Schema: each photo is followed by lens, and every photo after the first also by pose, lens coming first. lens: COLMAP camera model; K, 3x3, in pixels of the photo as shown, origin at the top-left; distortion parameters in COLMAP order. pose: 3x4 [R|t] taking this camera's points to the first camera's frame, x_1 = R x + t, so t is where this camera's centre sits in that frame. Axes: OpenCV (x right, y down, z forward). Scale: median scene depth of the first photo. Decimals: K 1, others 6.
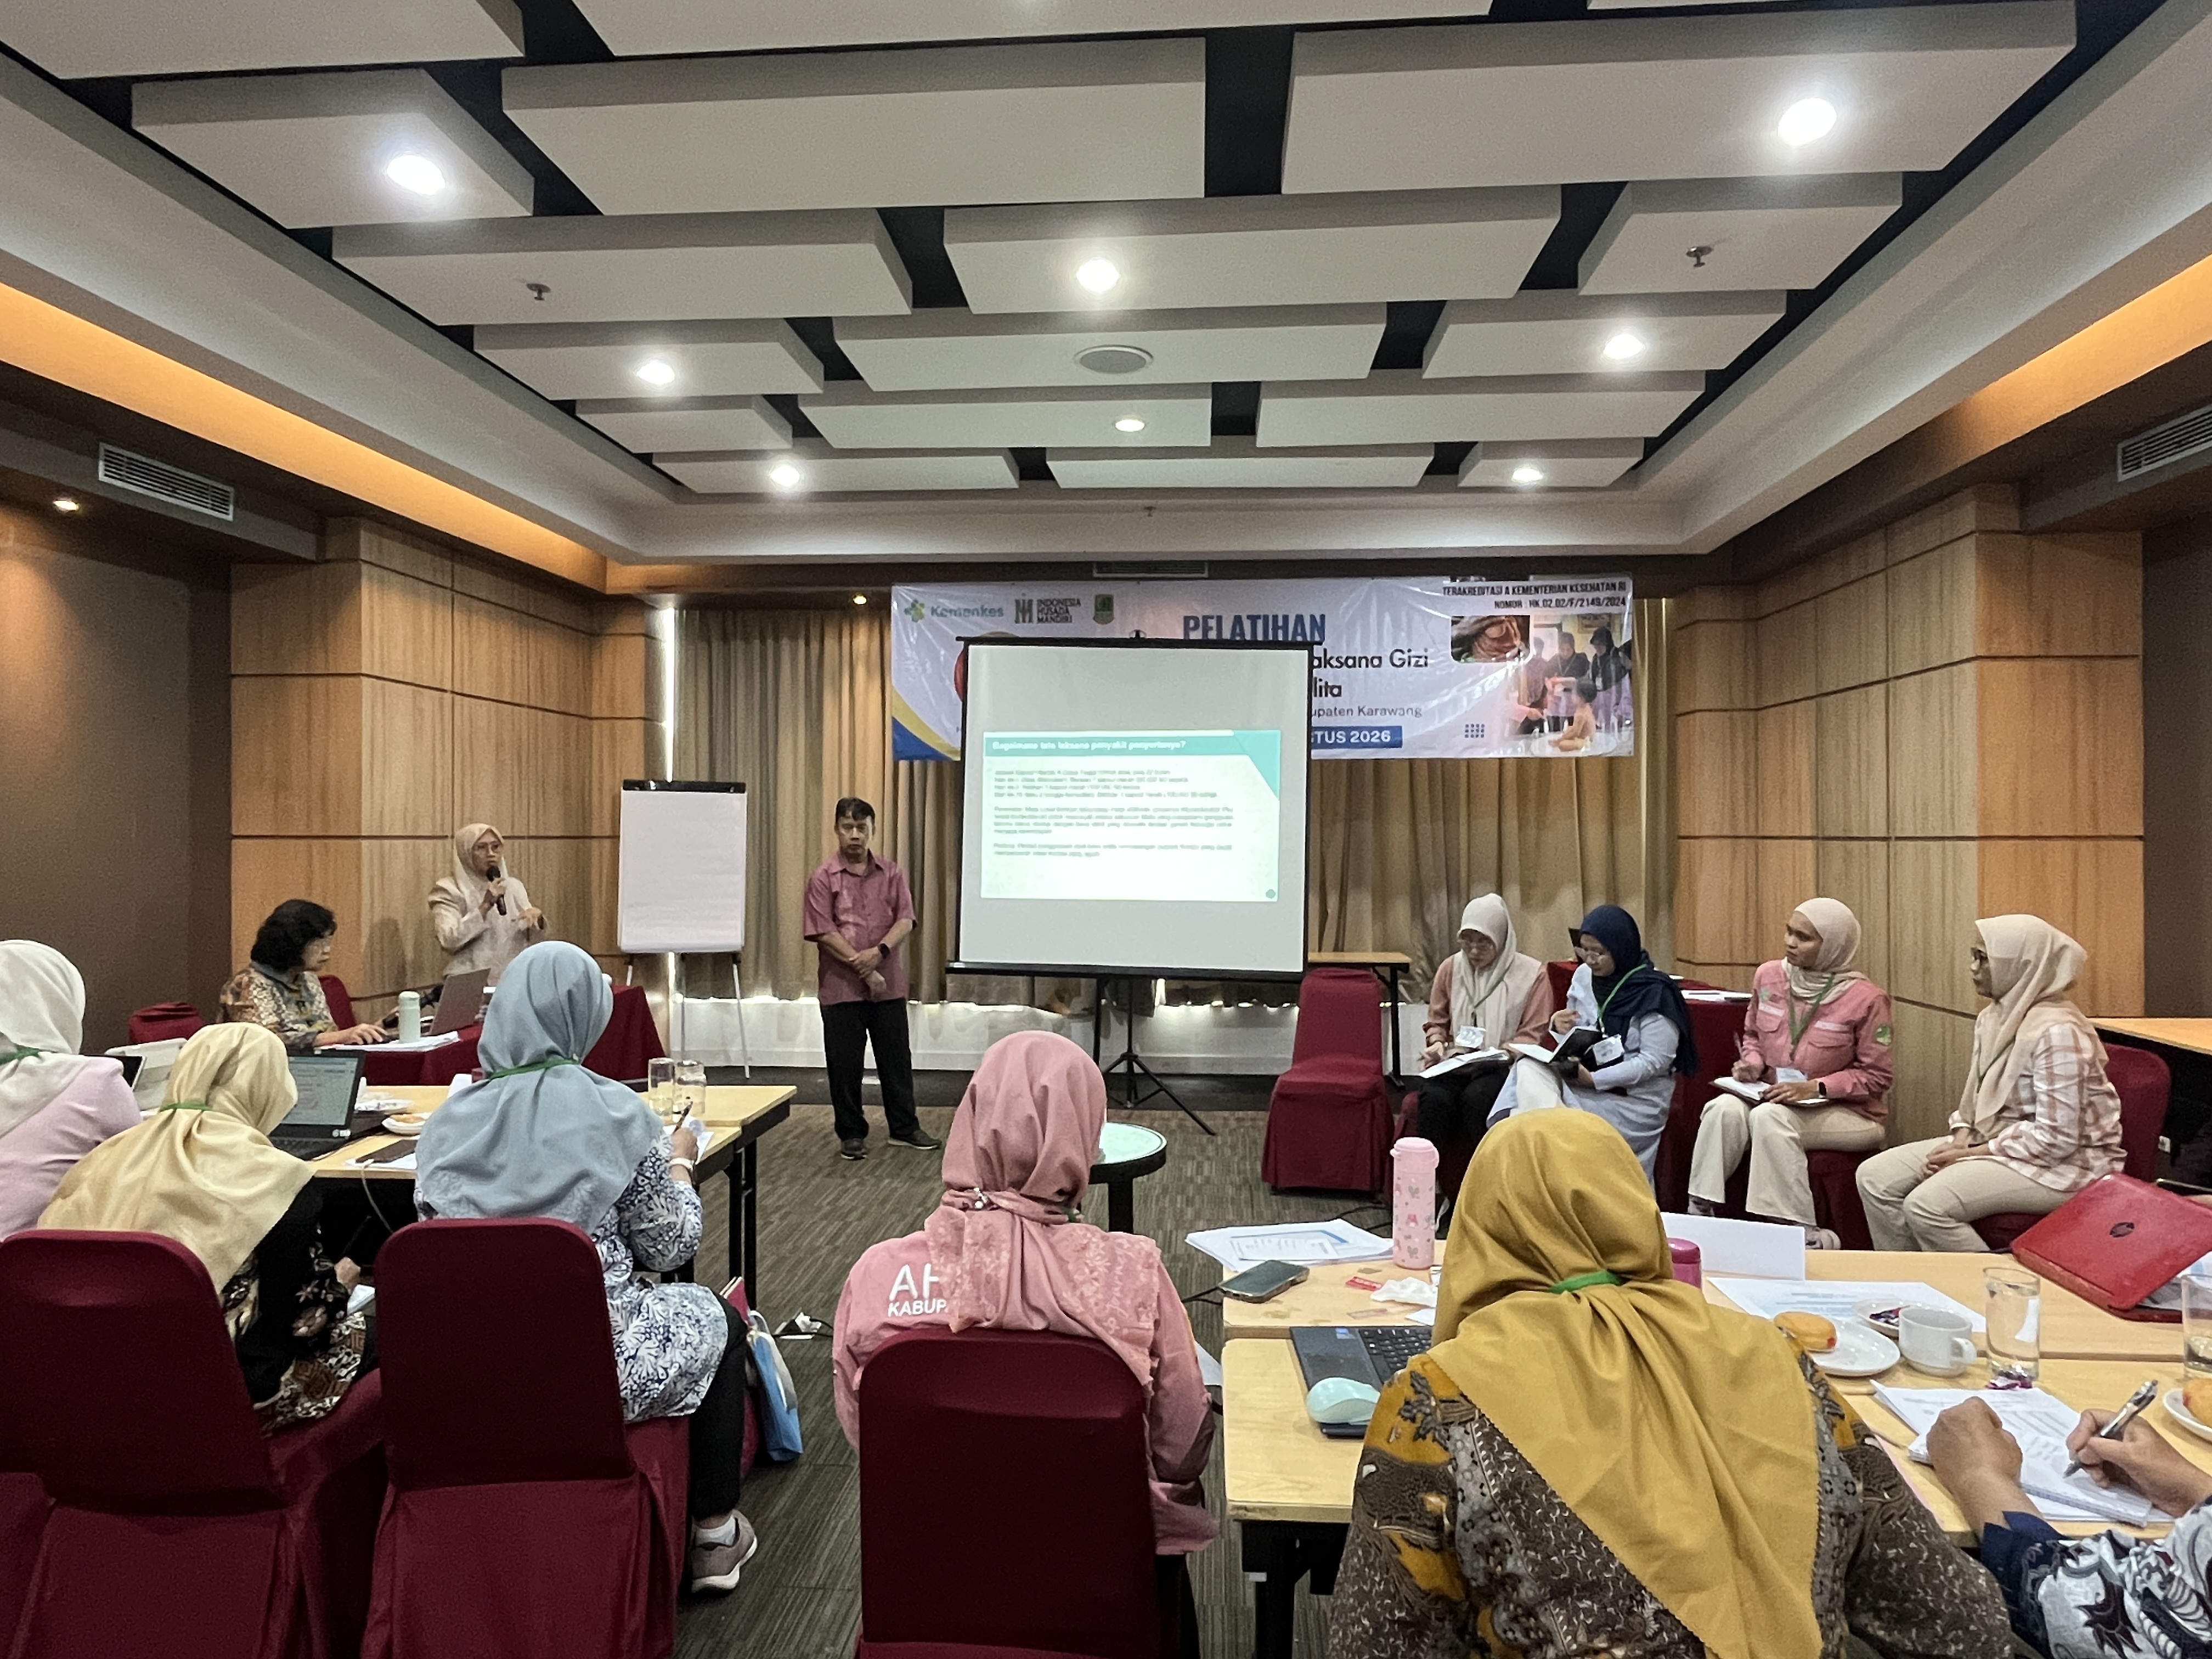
lens RADIAL K [[1377.4, 0, 1115.3], [0, 1377.4, 827.5], [0, 0, 1]] dist [0.005101, 0.003691]
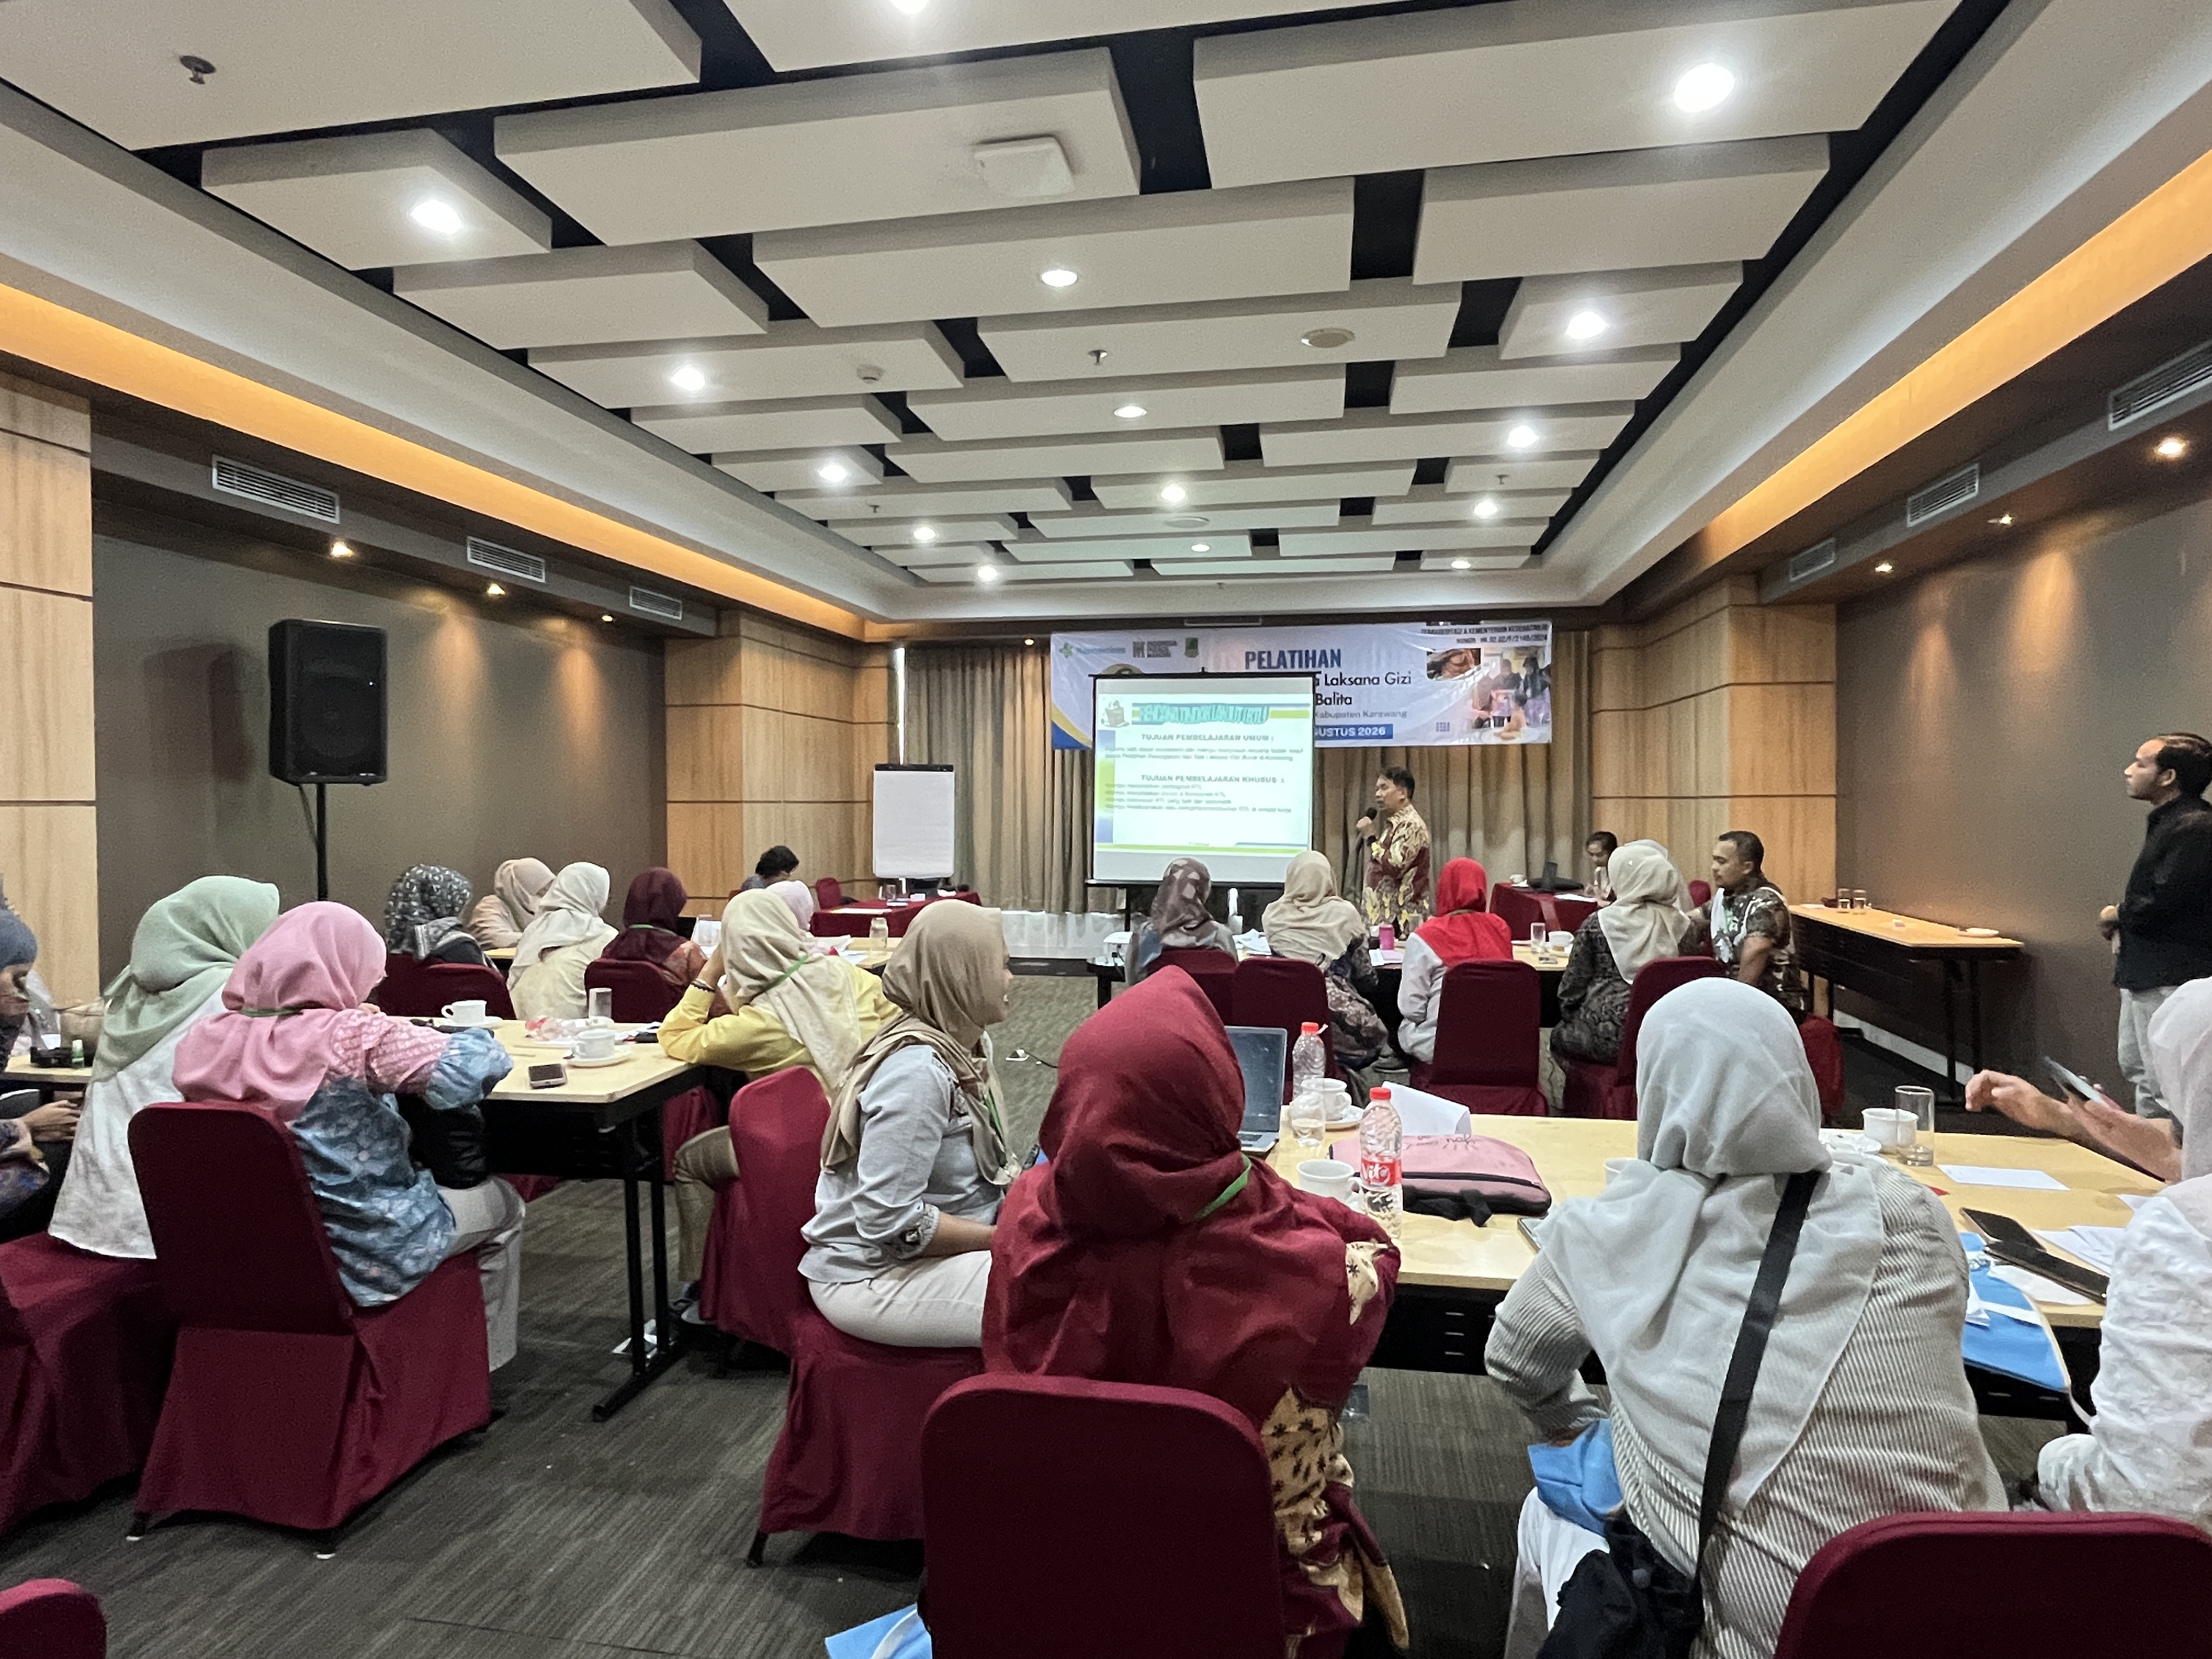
lens RADIAL K [[1272.2, 0, 1099.9], [0, 1272.2, 823.7], [0, 0, 1]] dist [-0.001438, -0.000005]
pose [[0.994548, -0.003420, -0.104225, 0.036625], [0.005752, 0.999740, 0.022084, 0.001580], [0.104123, -0.022563, 0.994308, -0.399525]]
